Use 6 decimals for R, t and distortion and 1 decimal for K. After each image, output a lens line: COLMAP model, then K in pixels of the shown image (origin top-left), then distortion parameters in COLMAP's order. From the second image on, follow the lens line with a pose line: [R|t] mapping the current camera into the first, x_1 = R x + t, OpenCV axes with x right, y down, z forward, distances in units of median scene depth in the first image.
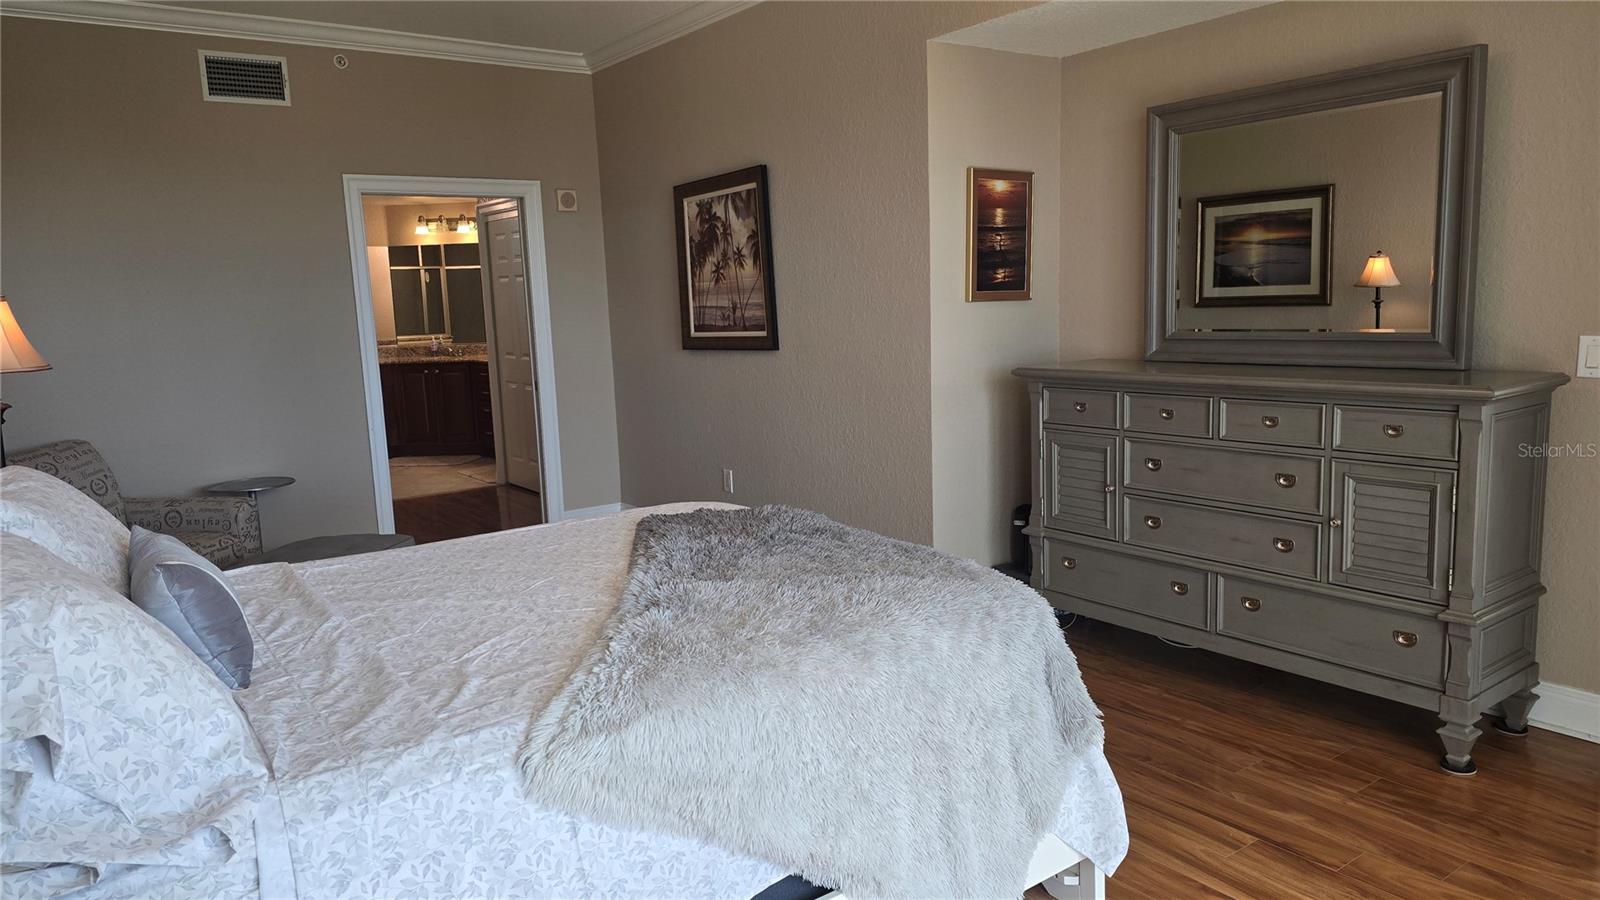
lens RADIAL K [[1054.0, 0, 800.0], [0, 1054.0, 450.0], [0, 0, 1]] dist [0.128927, -0.166131]
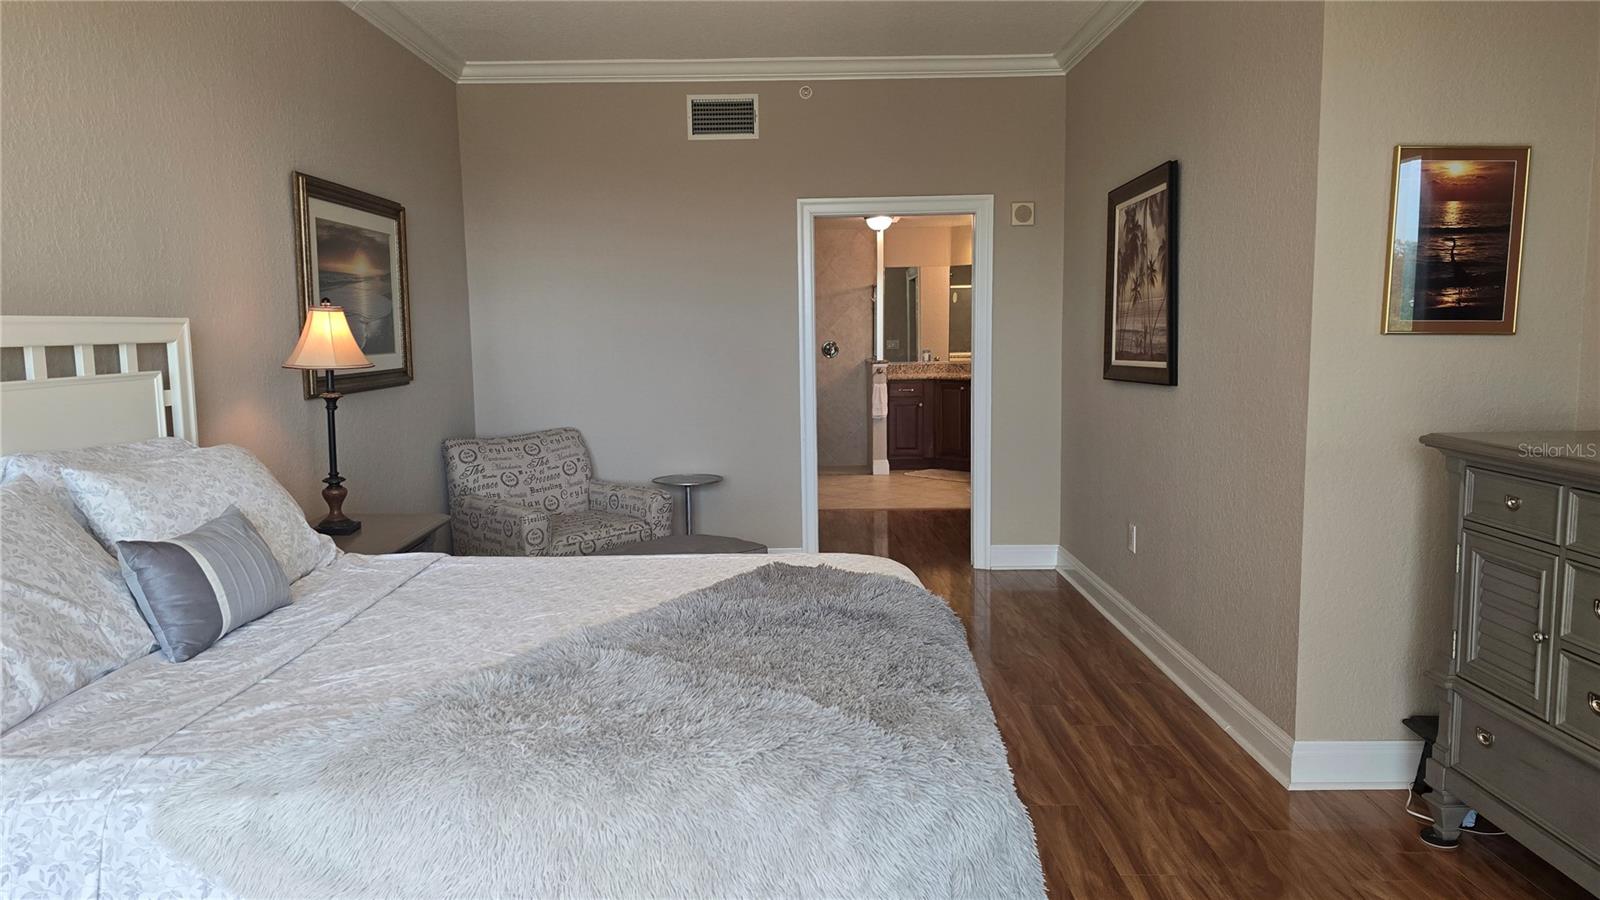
lens RADIAL K [[1068.9, 0, 787.4], [0, 1068.9, 442.5], [0, 0, 1]] dist [0.085486, -0.078873]
pose [[0.809808, 0.090510, -0.579672, 0.222677], [-0.104301, 0.994500, 0.009572, -0.028713], [0.577350, 0.052709, 0.814794, 0.156795]]
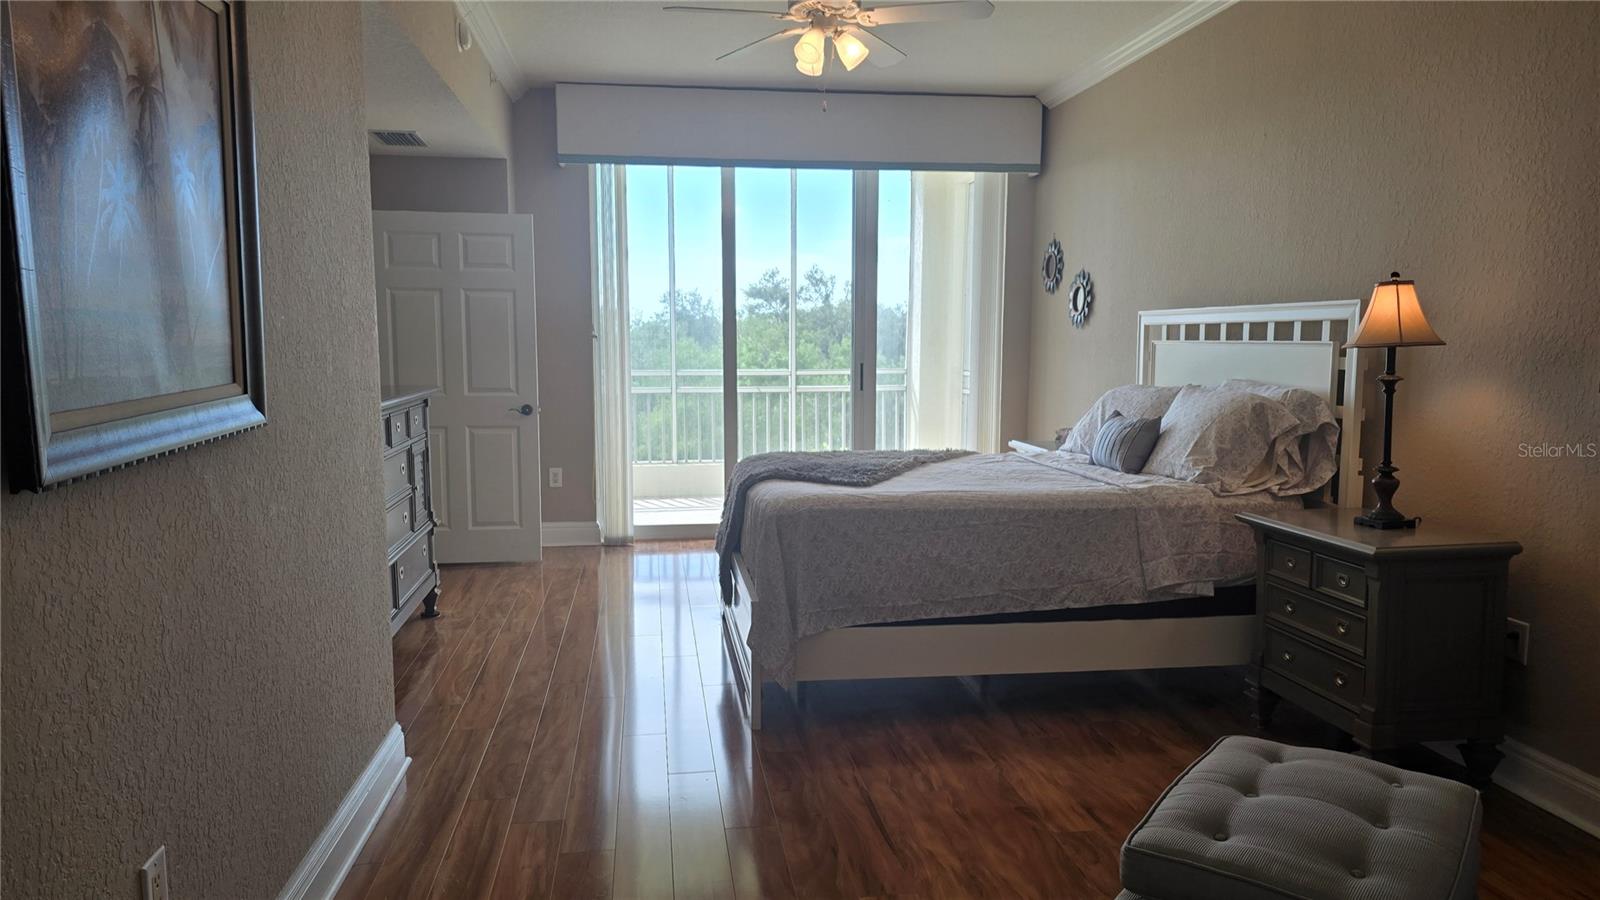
lens RADIAL K [[1073.9, 0, 792.6], [0, 1073.9, 453.5], [0, 0, 1]] dist [0.088749, -0.079963]
pose [[-0.883750, -0.013045, 0.467777, -0.411293], [0.100876, 0.970799, 0.217655, -0.155066], [-0.456956, 0.239540, -0.856628, 1.284818]]
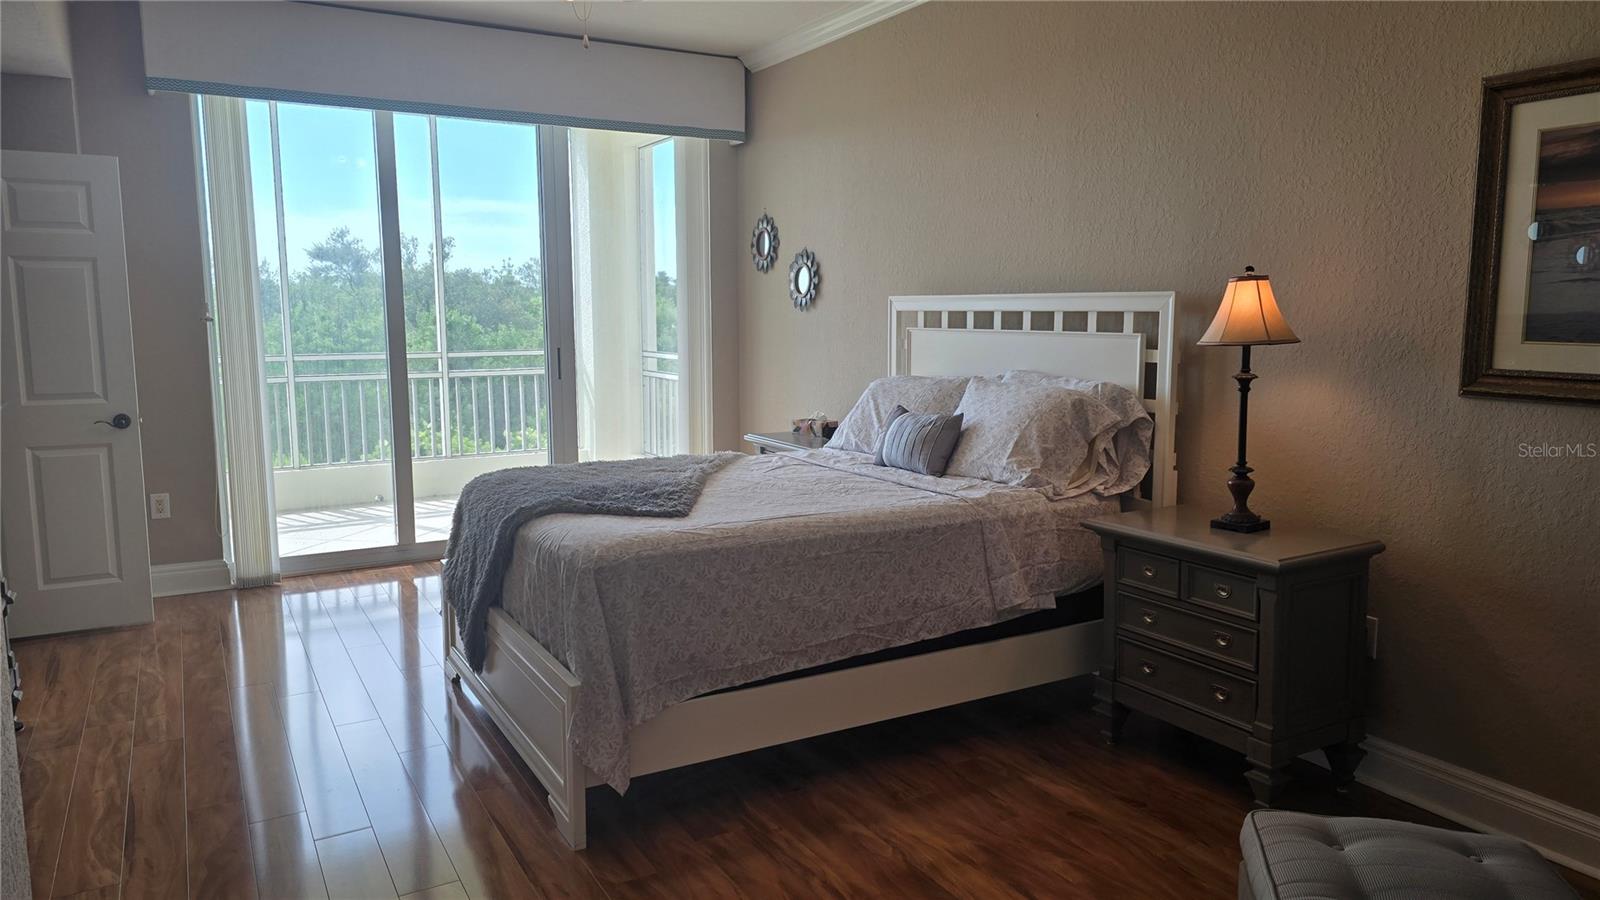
lens RADIAL K [[1068.9, 0, 787.4], [0, 1068.9, 442.5], [0, 0, 1]] dist [0.085486, -0.078873]
pose [[-0.993517, 0.024325, 0.111046, -0.225995], [0.053442, 0.962106, 0.267387, -0.164912], [-0.100334, 0.271588, -0.957169, 1.185809]]
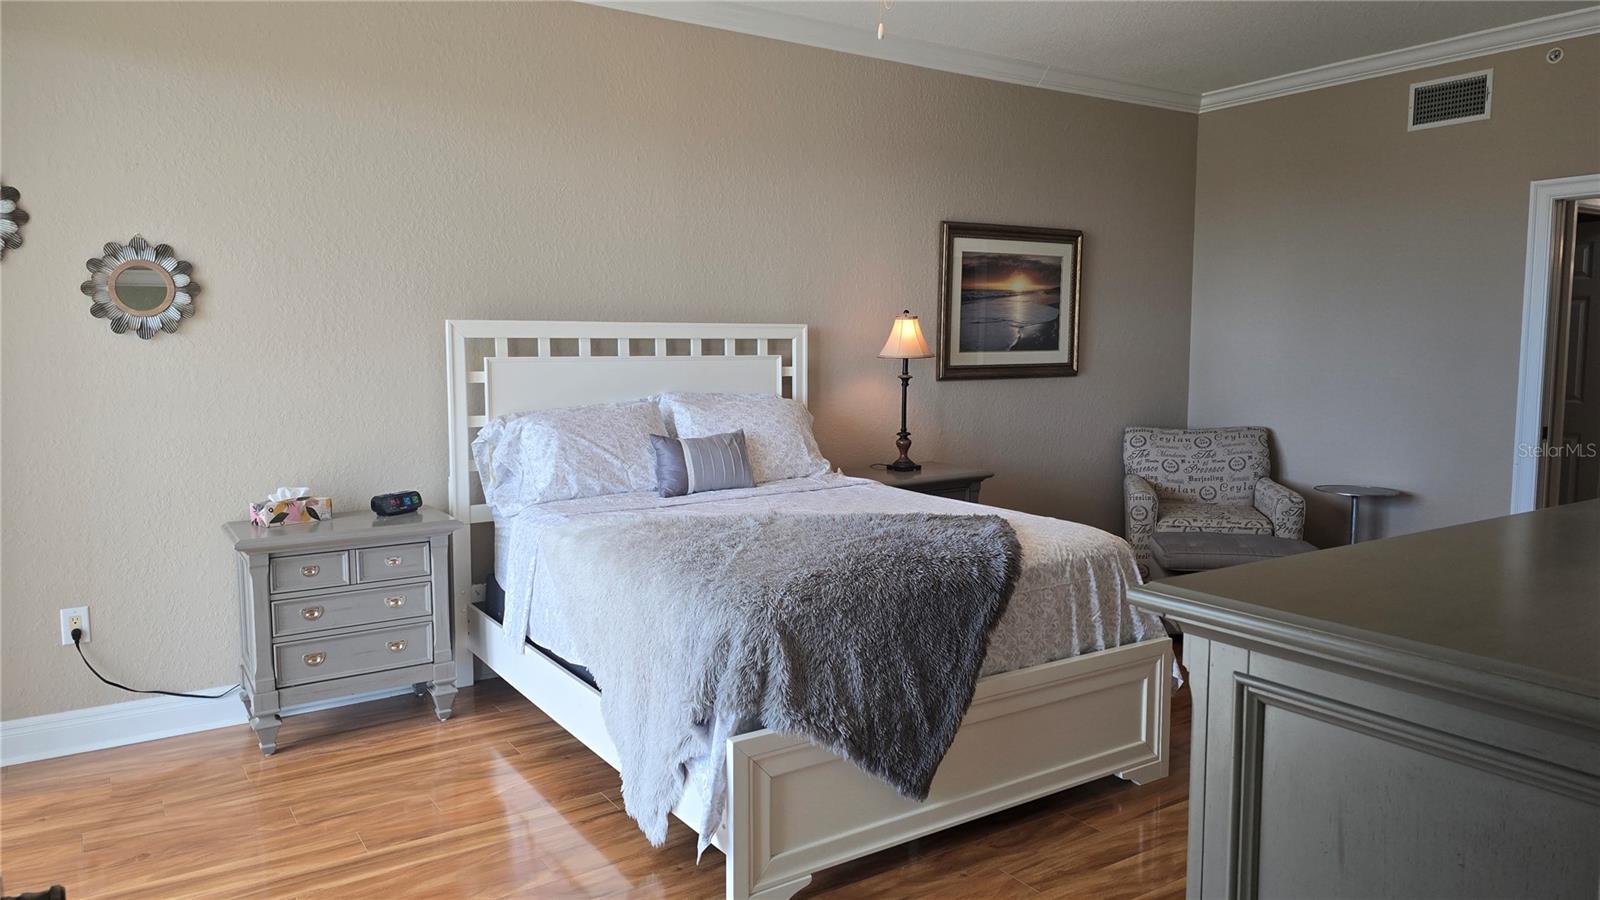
lens RADIAL K [[1068.9, 0, 787.4], [0, 1068.9, 442.5], [0, 0, 1]] dist [0.085486, -0.078873]
pose [[-0.041530, 0.135650, -0.989886, 0.593229], [-0.146503, 0.979206, 0.140333, -0.085839], [0.988338, 0.150849, -0.020793, 0.472615]]
